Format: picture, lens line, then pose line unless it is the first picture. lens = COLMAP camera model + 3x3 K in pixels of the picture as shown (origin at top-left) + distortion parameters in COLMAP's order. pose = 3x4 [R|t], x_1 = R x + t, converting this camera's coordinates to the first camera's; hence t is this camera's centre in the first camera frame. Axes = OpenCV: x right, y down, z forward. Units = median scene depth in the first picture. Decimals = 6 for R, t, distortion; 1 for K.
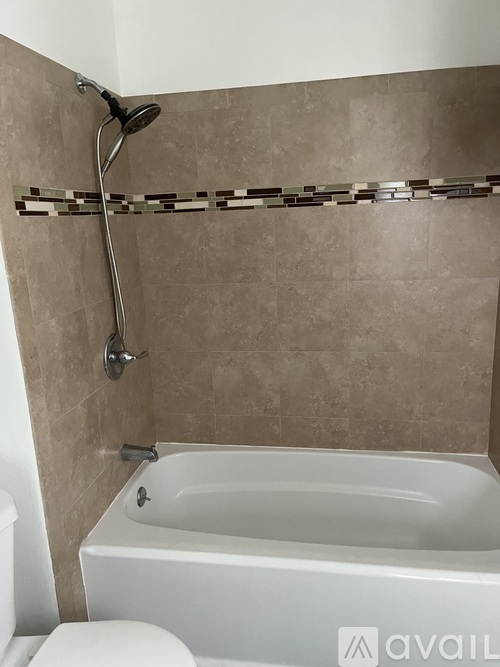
lens RADIAL K [[503.8, 0, 249.3], [0, 503.8, 337.9], [0, 0, 1]] dist [0.038181, -0.007812]
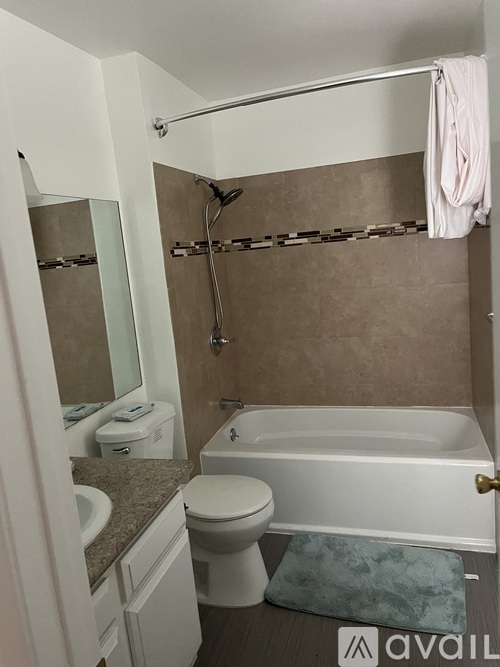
lens RADIAL K [[503.8, 0, 248.6], [0, 503.8, 331.6], [0, 0, 1]] dist [0.038181, -0.007812]
pose [[0.990945, -0.027971, -0.131324, 0.043017], [0.019019, 0.997440, -0.068934, 0.112170], [0.132916, 0.065813, 0.988940, -0.531089]]
